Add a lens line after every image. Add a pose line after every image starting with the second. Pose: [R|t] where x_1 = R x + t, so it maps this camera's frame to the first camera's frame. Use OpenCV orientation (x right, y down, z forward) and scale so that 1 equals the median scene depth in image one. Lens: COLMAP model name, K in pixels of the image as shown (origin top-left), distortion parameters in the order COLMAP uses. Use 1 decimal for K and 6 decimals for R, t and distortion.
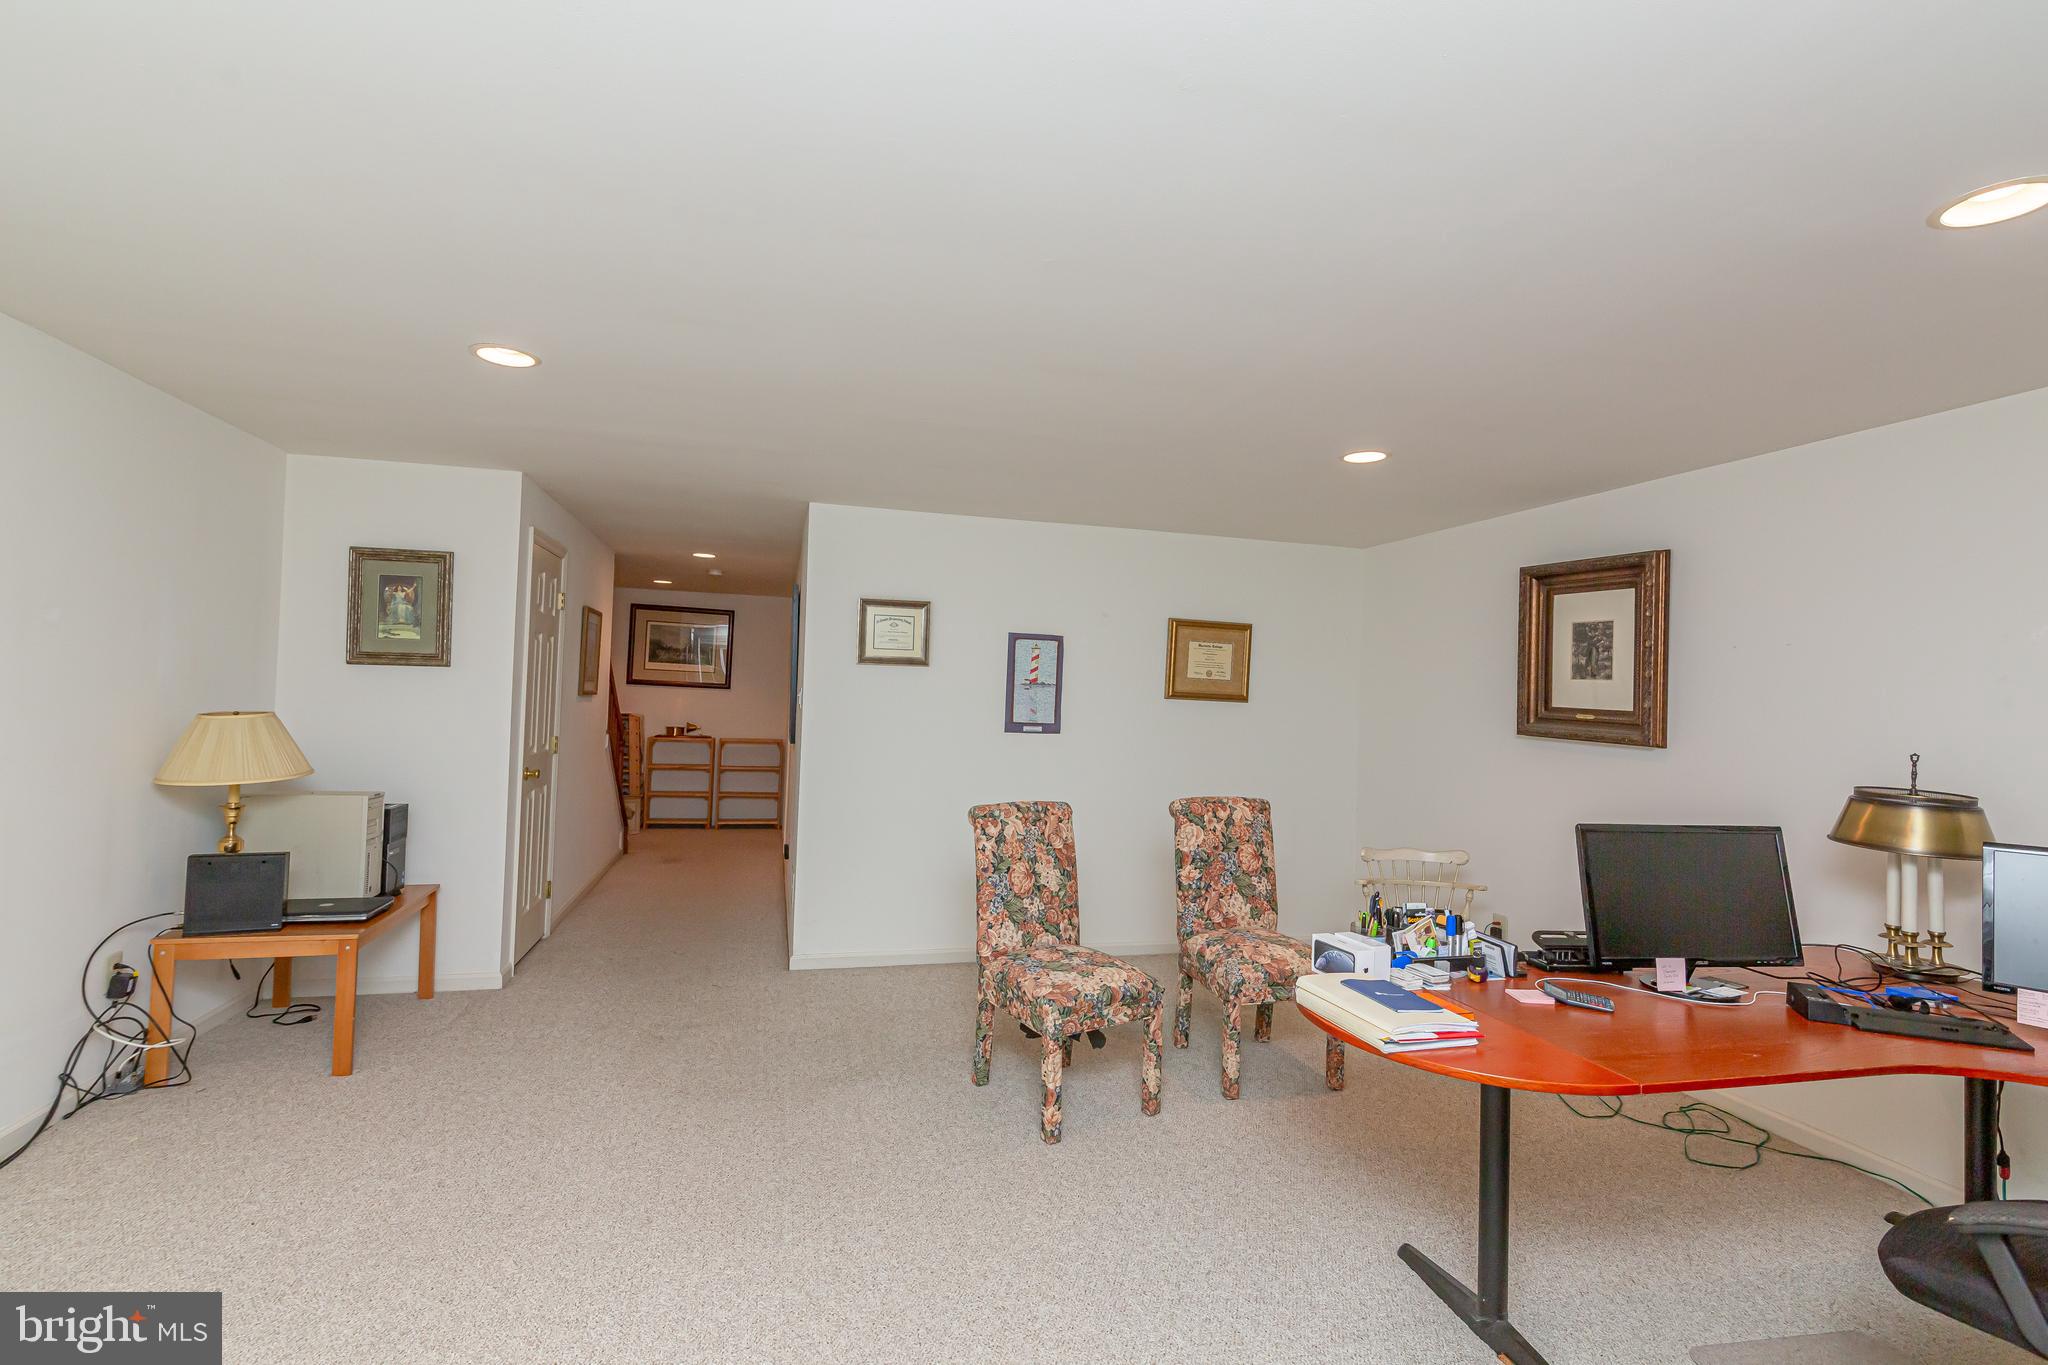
lens RADIAL K [[923.0, 0, 1016.9], [0, 923.0, 672.6], [0, 0, 1]] dist [0.000350, -0.000048]
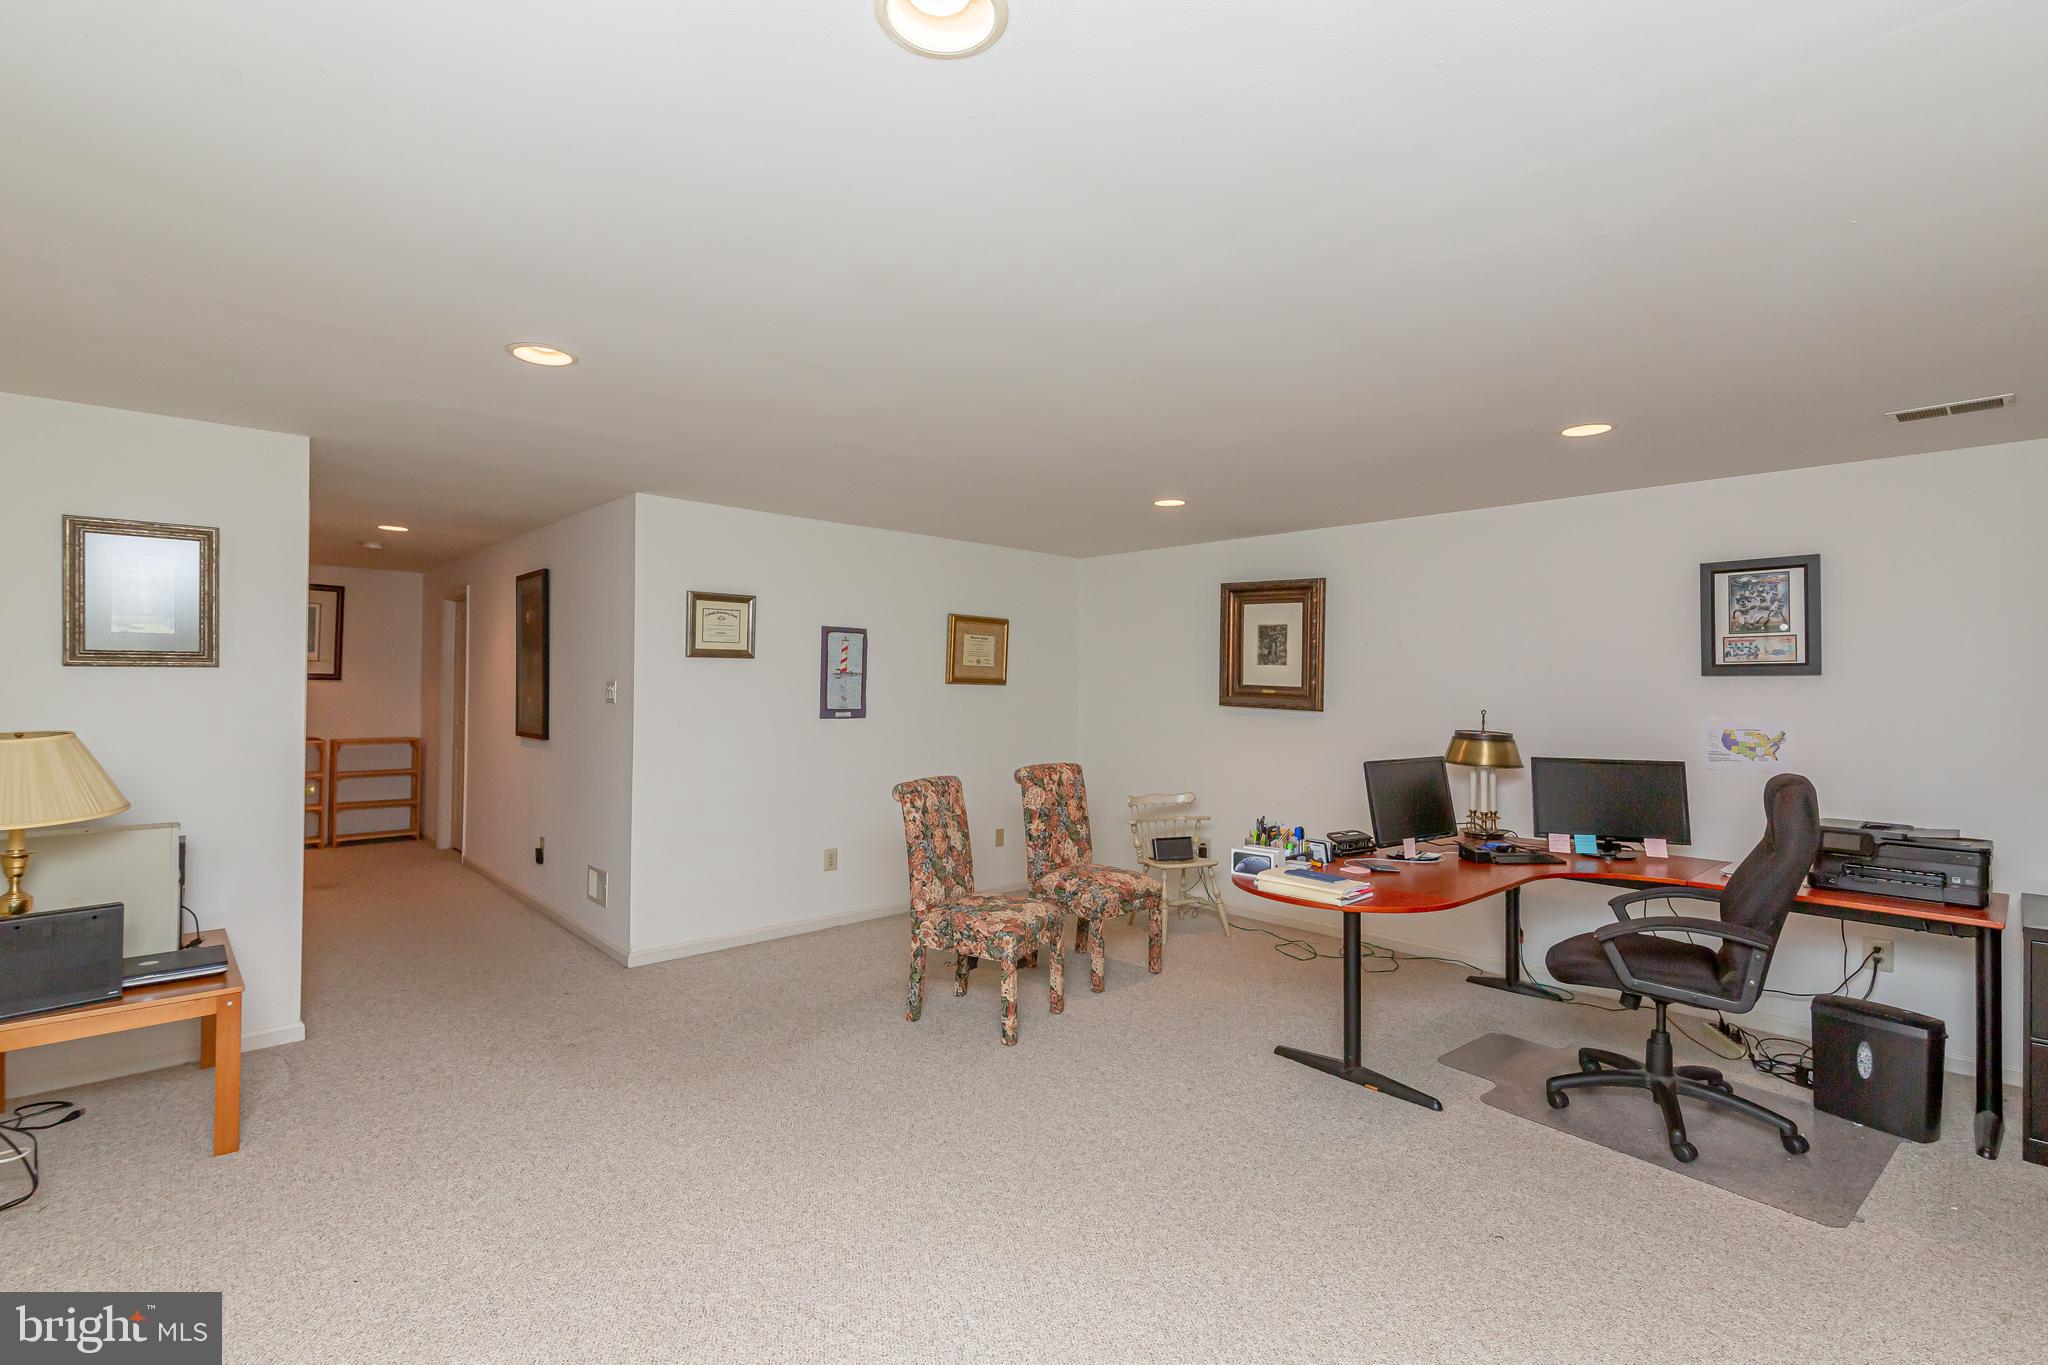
lens RADIAL K [[923.0, 0, 1016.9], [0, 923.0, 672.6], [0, 0, 1]] dist [0.000350, -0.000048]
pose [[0.881154, -0.017514, 0.472504, -0.418067], [0.005207, 0.999613, 0.027342, -0.022881], [-0.472800, -0.021632, 0.880904, -0.074090]]
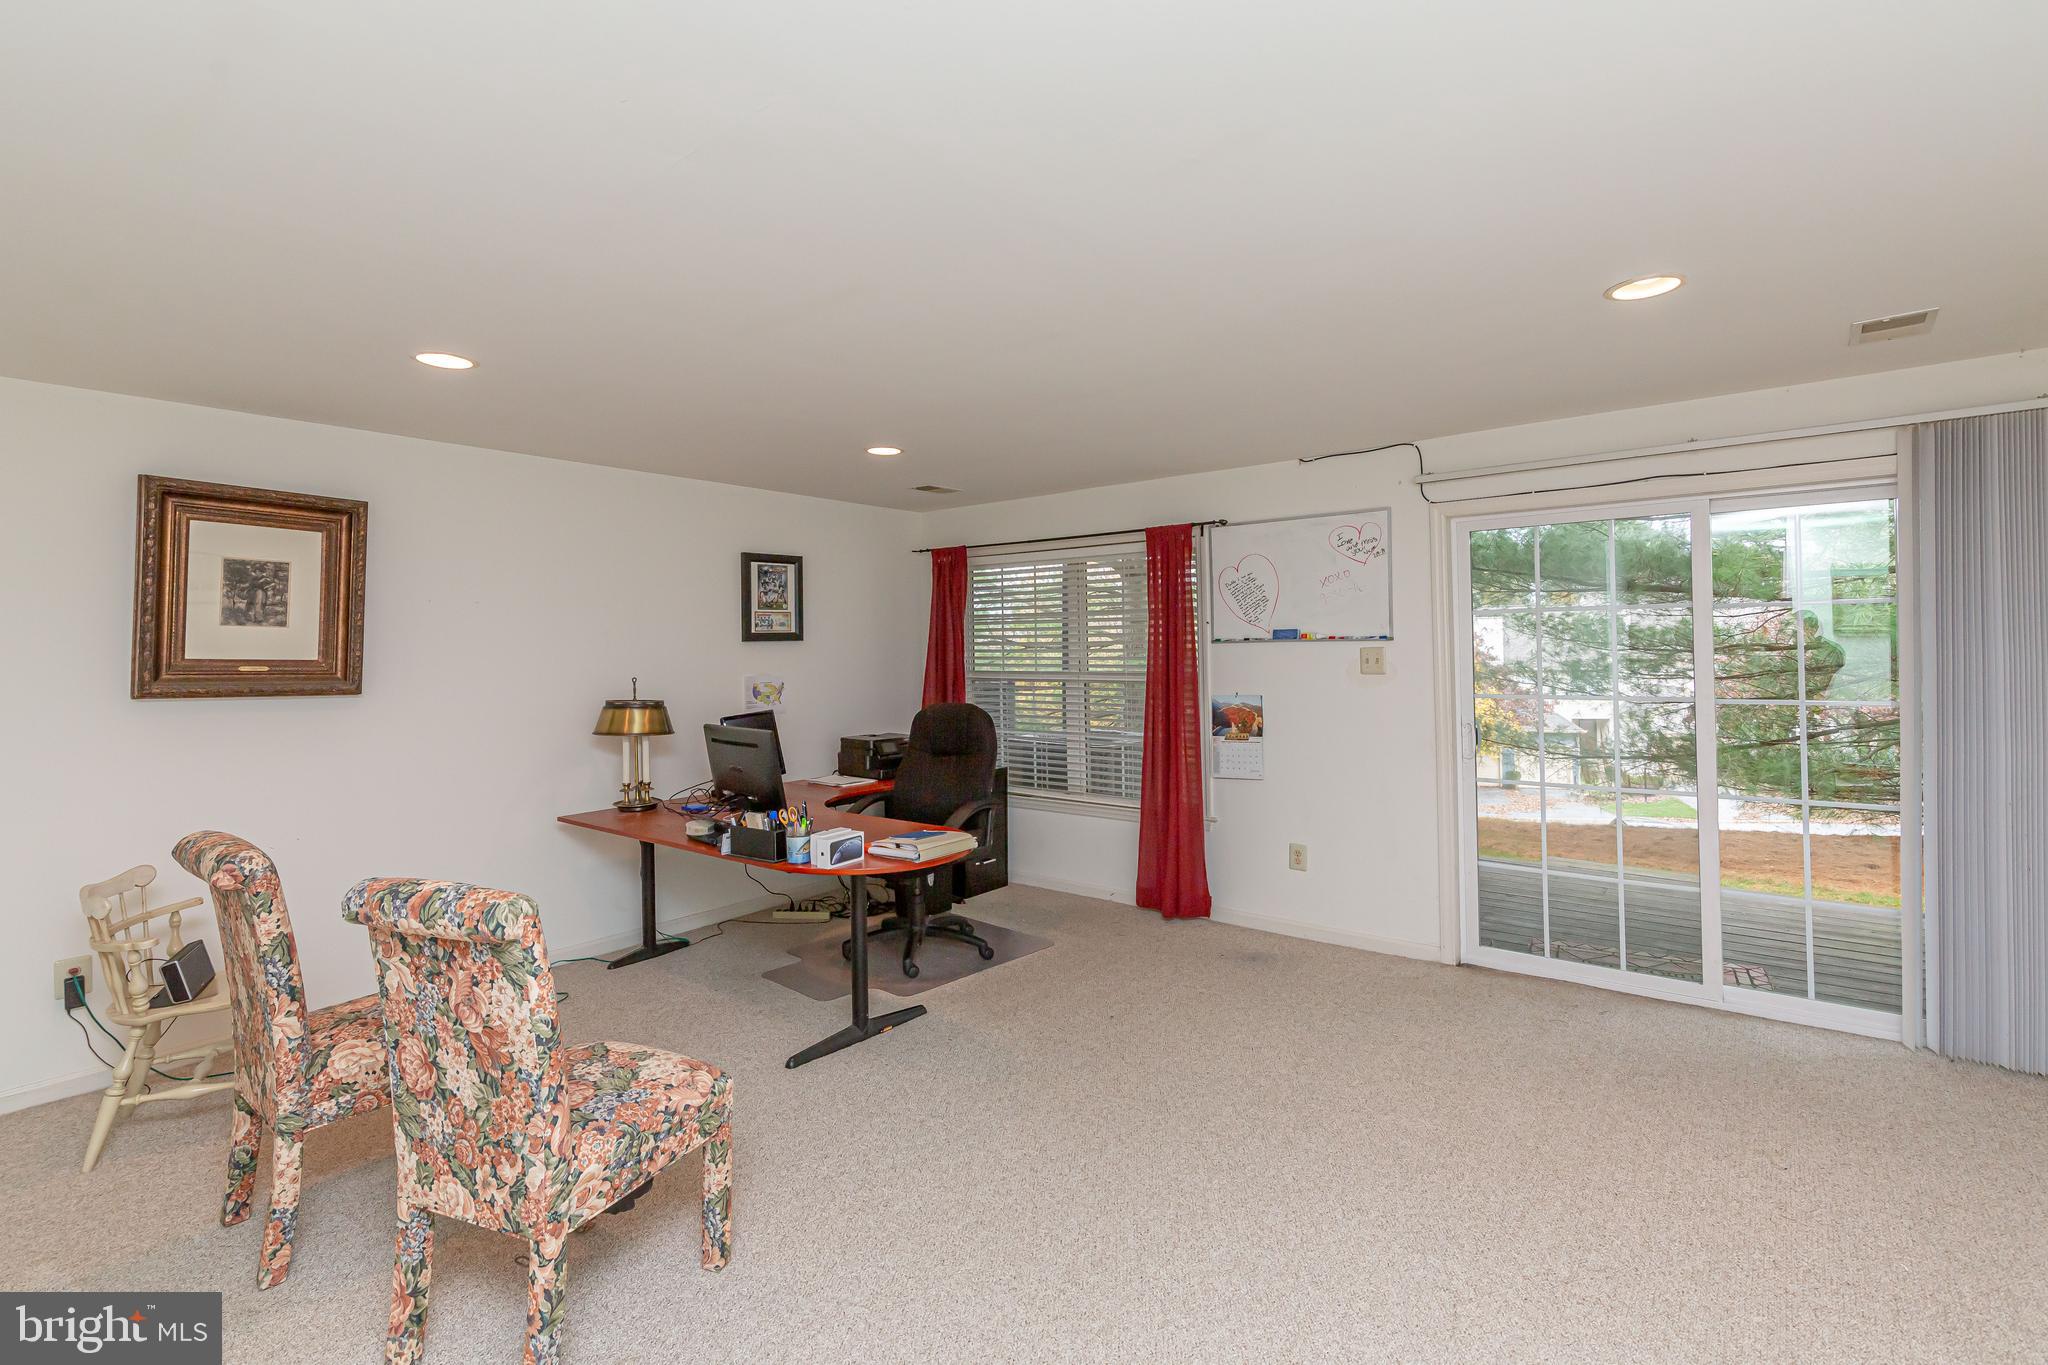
lens RADIAL K [[943.1, 0, 1018.4], [0, 943.1, 645.6], [0, 0, 1]] dist [-0.000066, -0.000017]
pose [[-0.587482, -0.025057, 0.808849, -0.554655], [-0.030788, 0.999489, 0.008601, -0.004348], [-0.808652, -0.019850, -0.587953, 0.983515]]
